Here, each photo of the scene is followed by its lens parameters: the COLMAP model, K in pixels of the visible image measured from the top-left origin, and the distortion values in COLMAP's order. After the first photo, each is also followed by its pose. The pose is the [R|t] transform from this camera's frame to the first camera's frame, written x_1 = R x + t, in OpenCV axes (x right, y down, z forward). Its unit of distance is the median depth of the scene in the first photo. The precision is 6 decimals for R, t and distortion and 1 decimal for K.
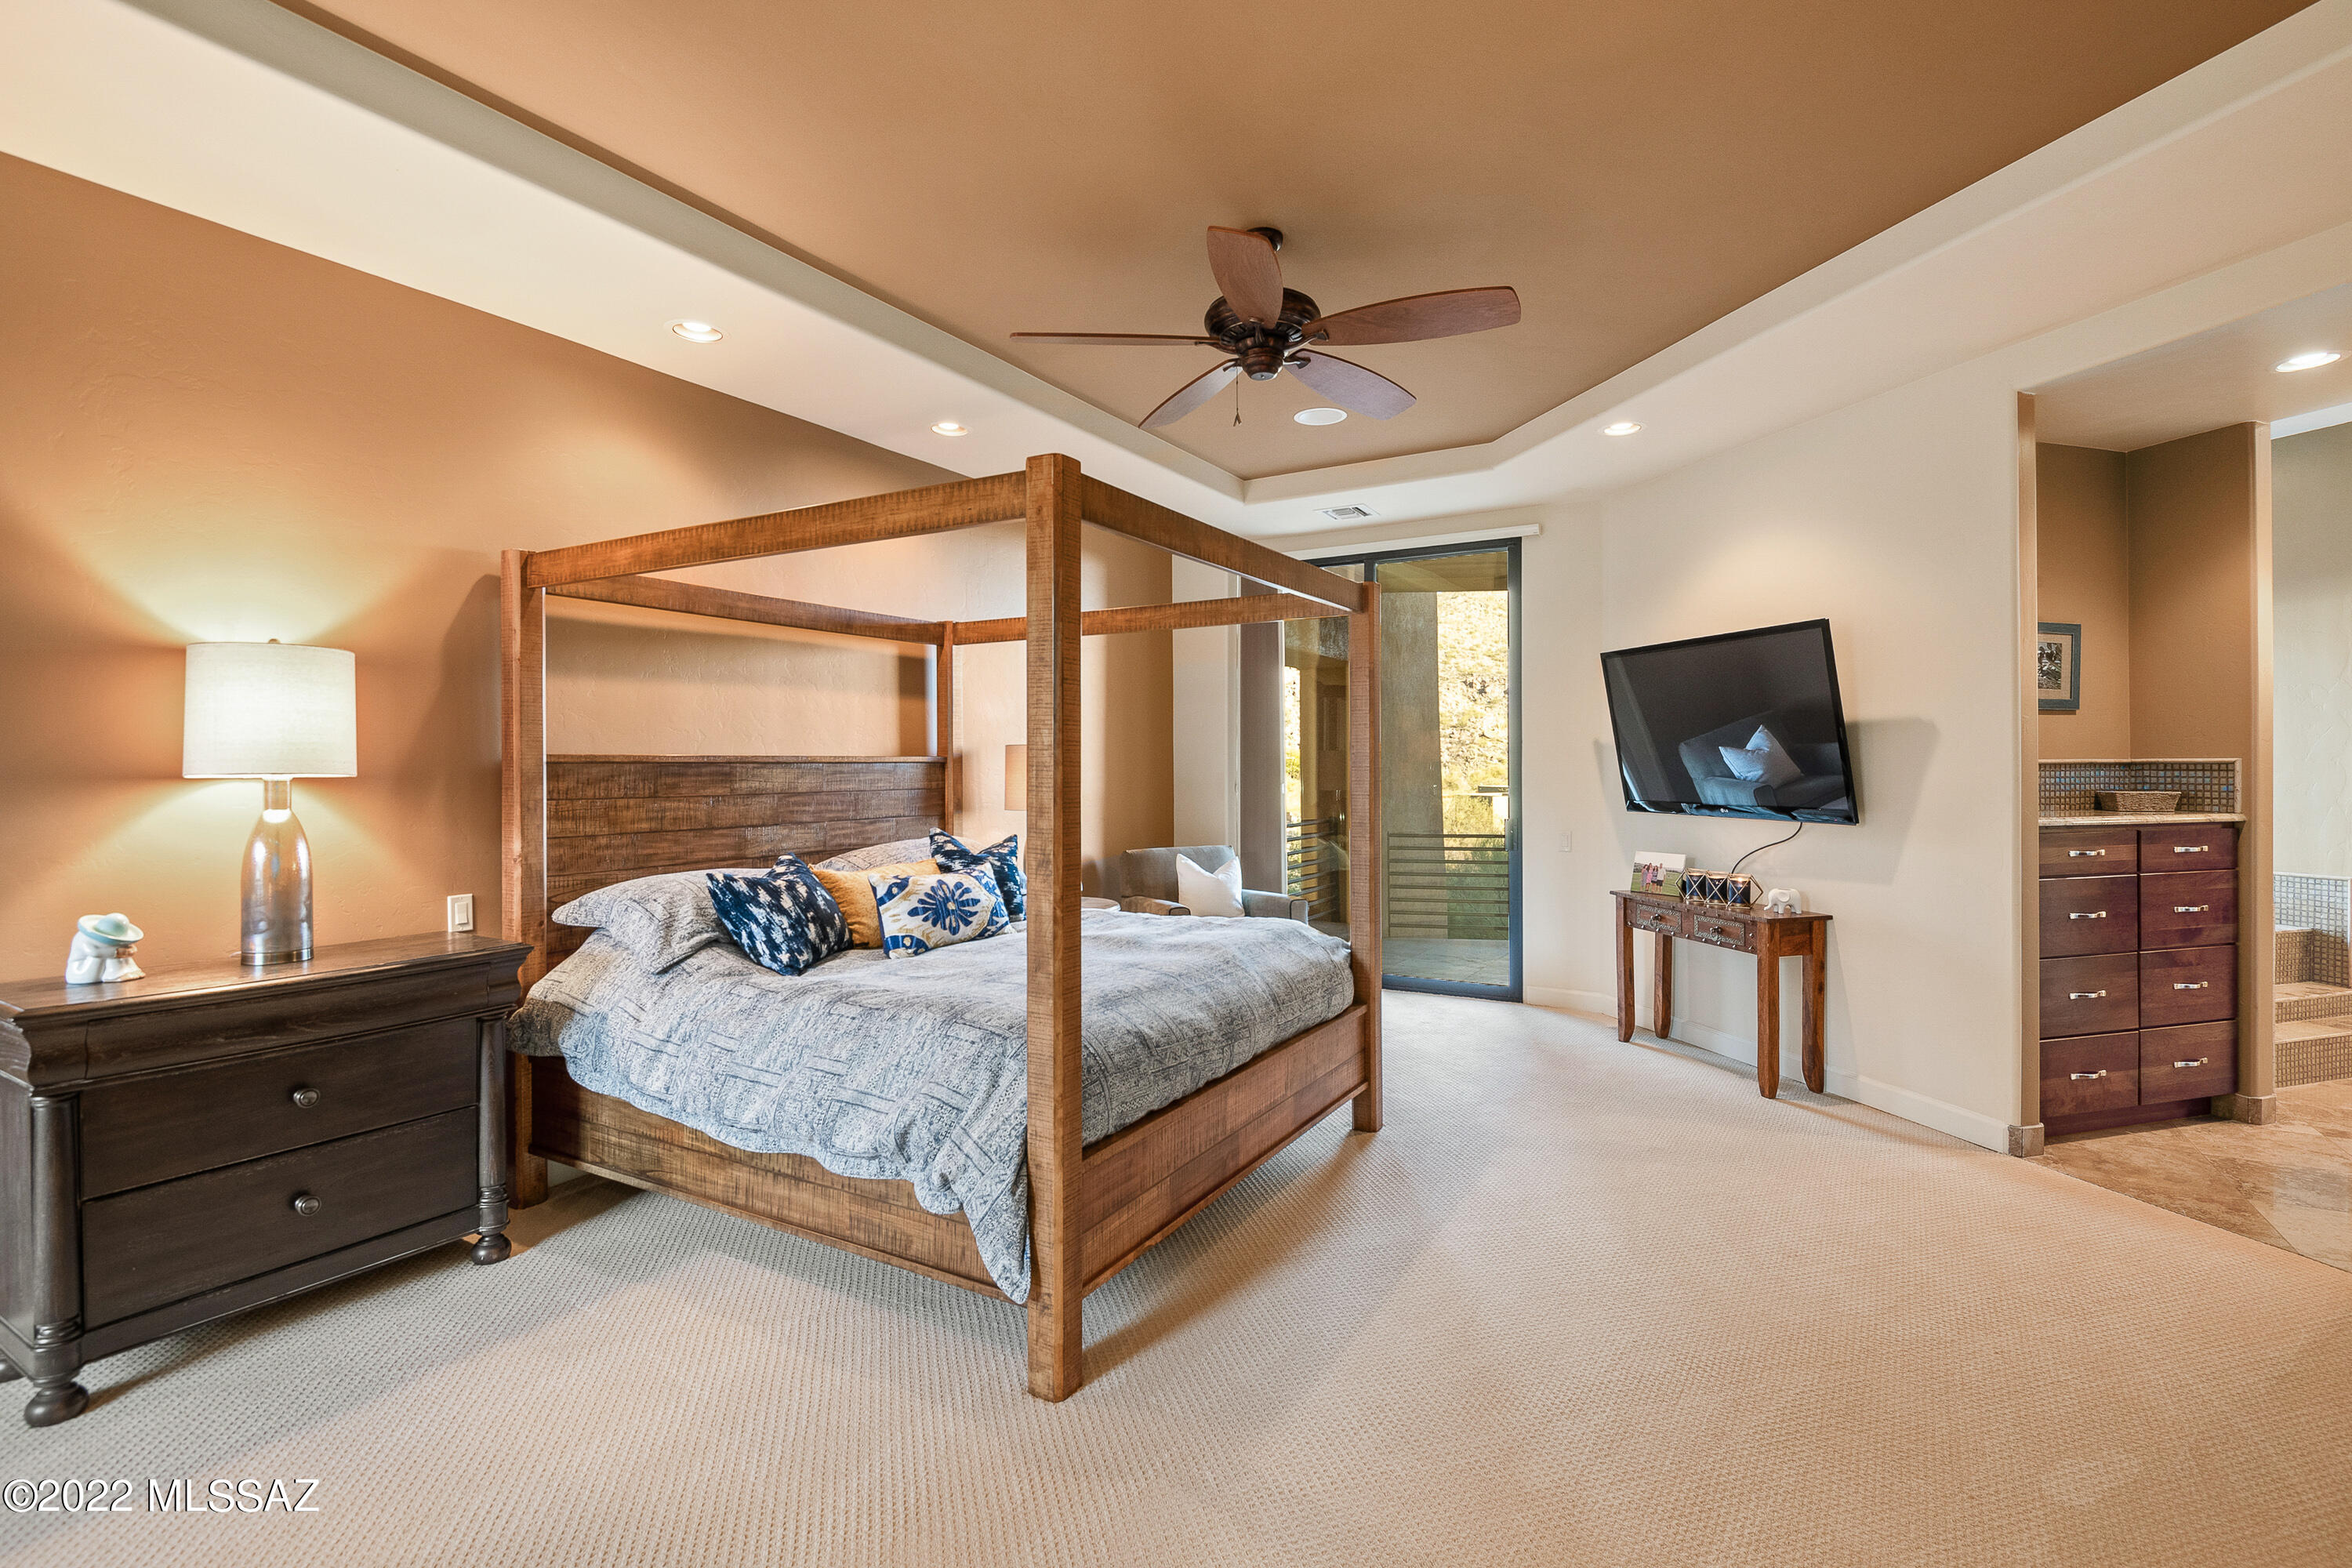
lens RADIAL K [[1083.2, 0, 1193.6], [0, 1083.2, 770.2], [0, 0, 1]] dist [0.012424, -0.004878]
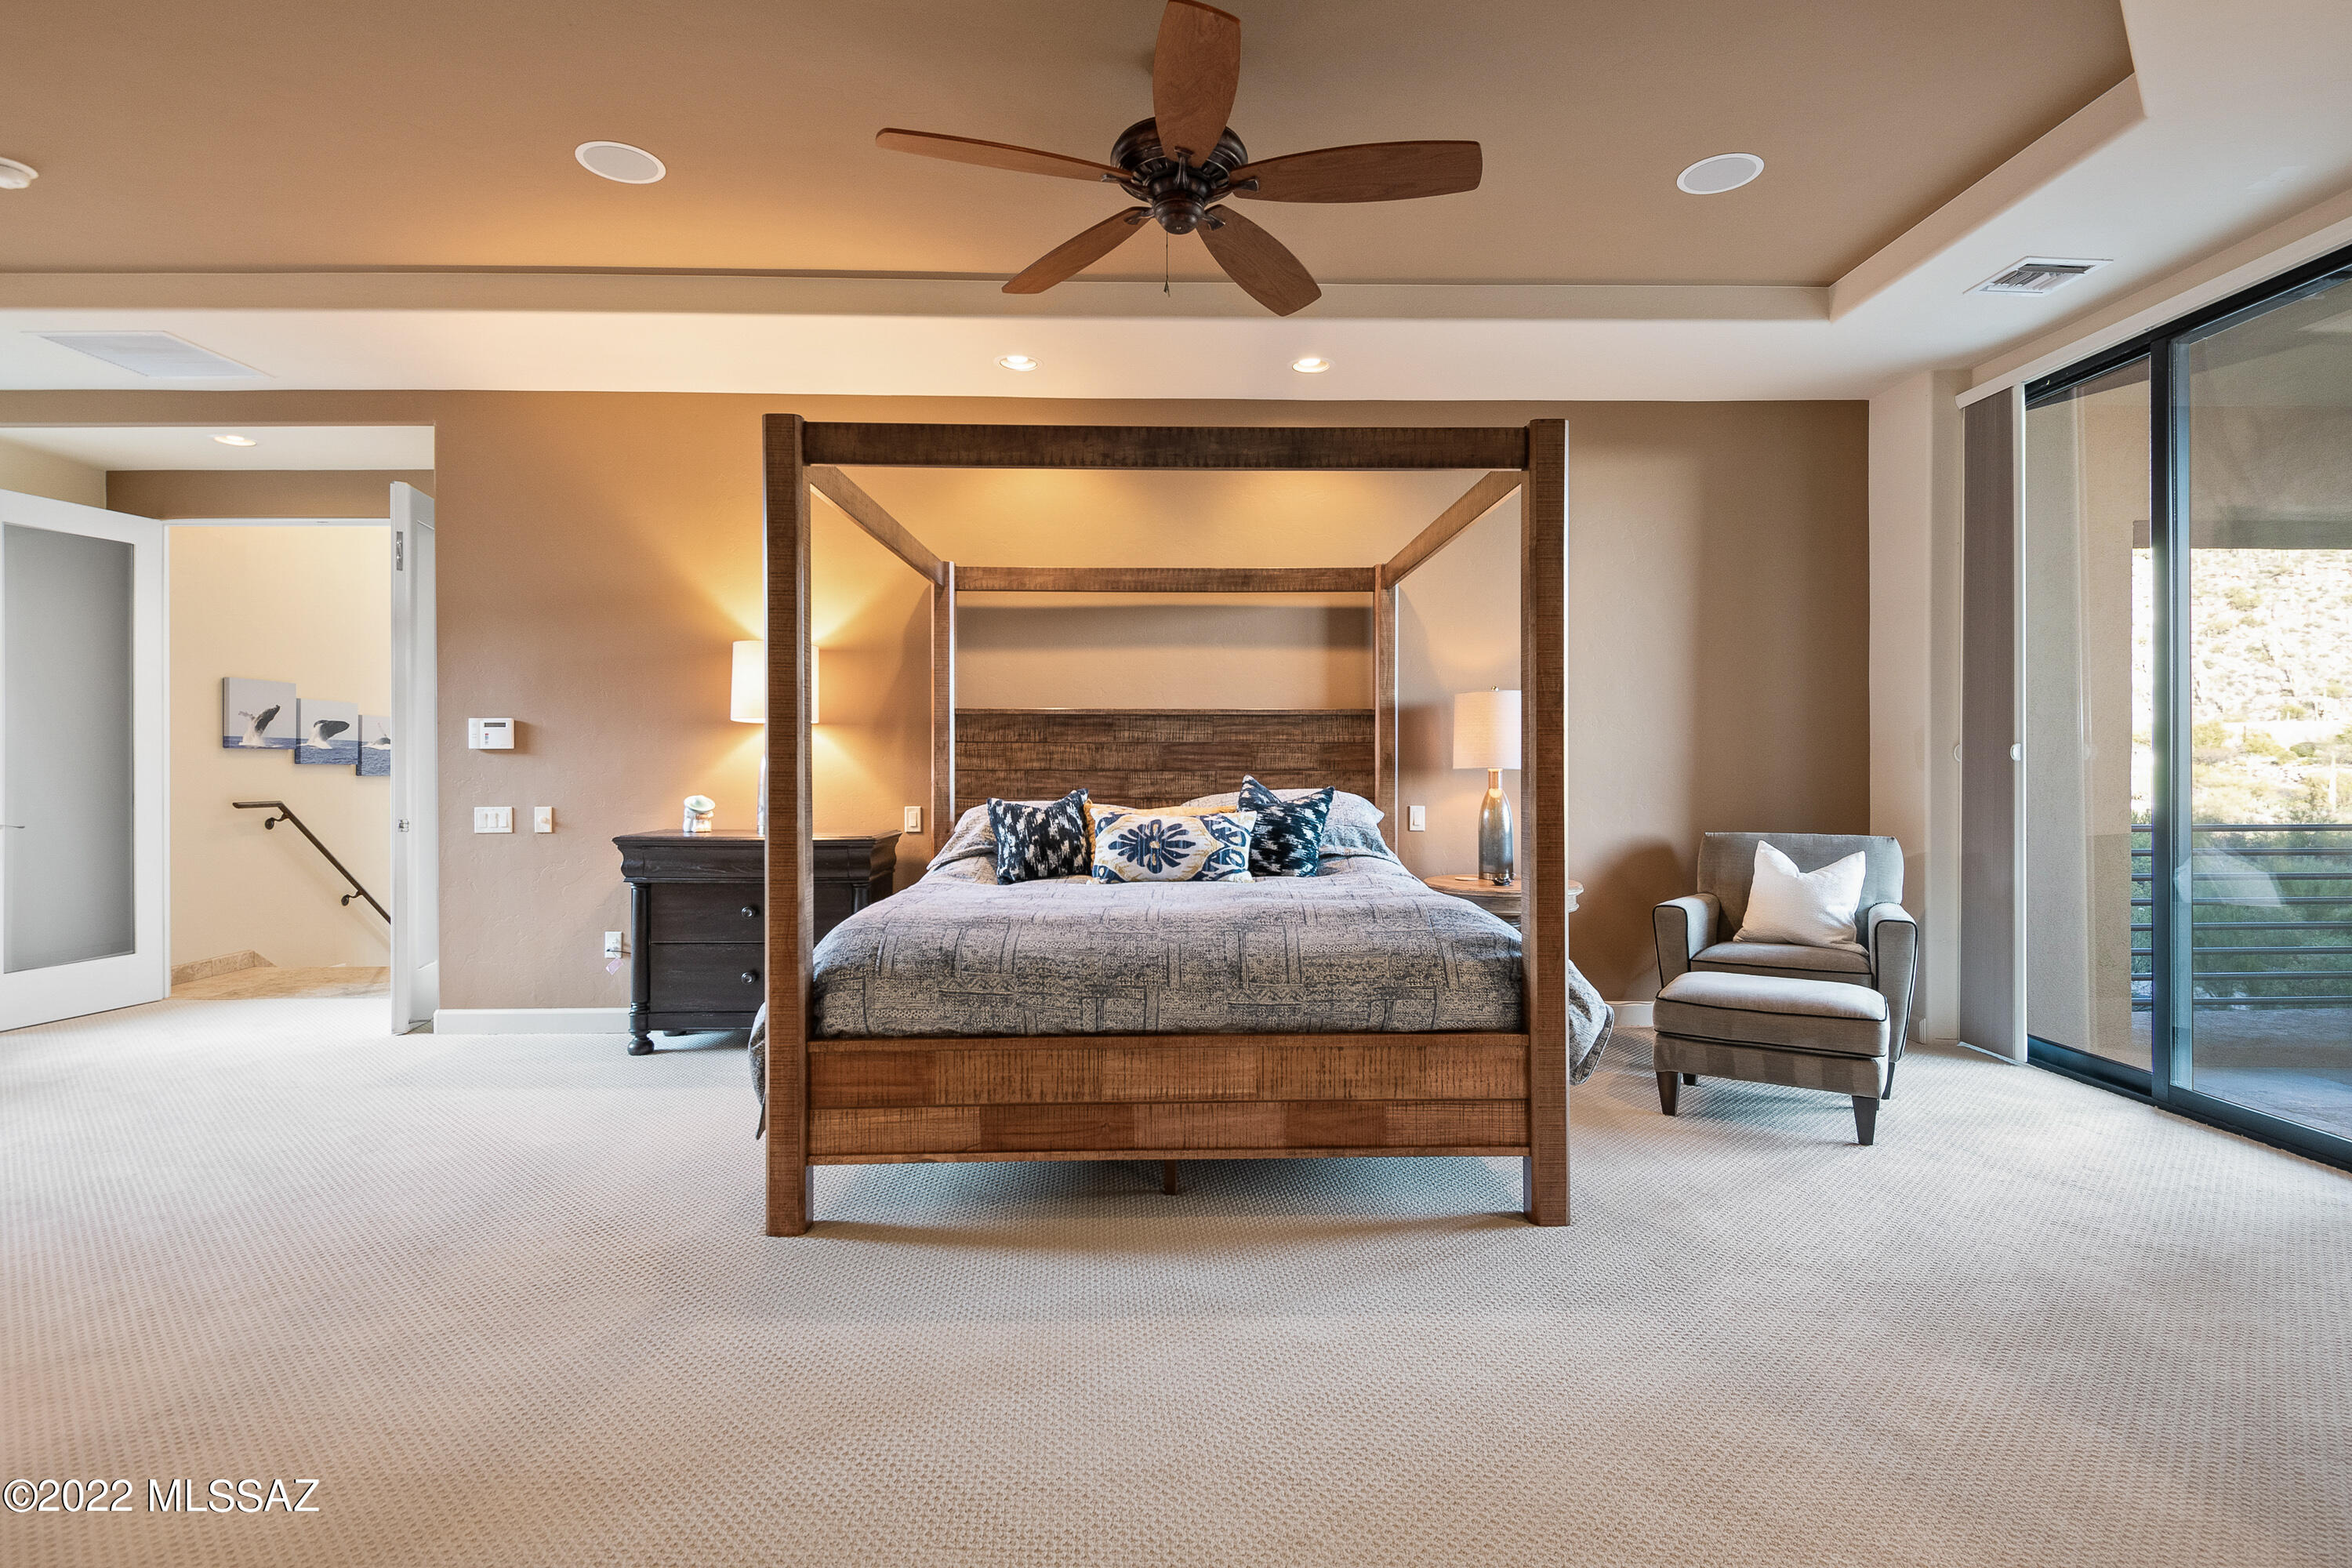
lens RADIAL K [[1132.1, 0, 1200.4], [0, 1132.1, 781.7], [0, 0, 1]] dist [0.000862, -0.008261]
pose [[0.523110, 0.018384, -0.852067, 0.702653], [-0.006909, 0.999826, 0.017330, 0.046028], [0.852237, -0.003179, 0.523146, 0.474329]]
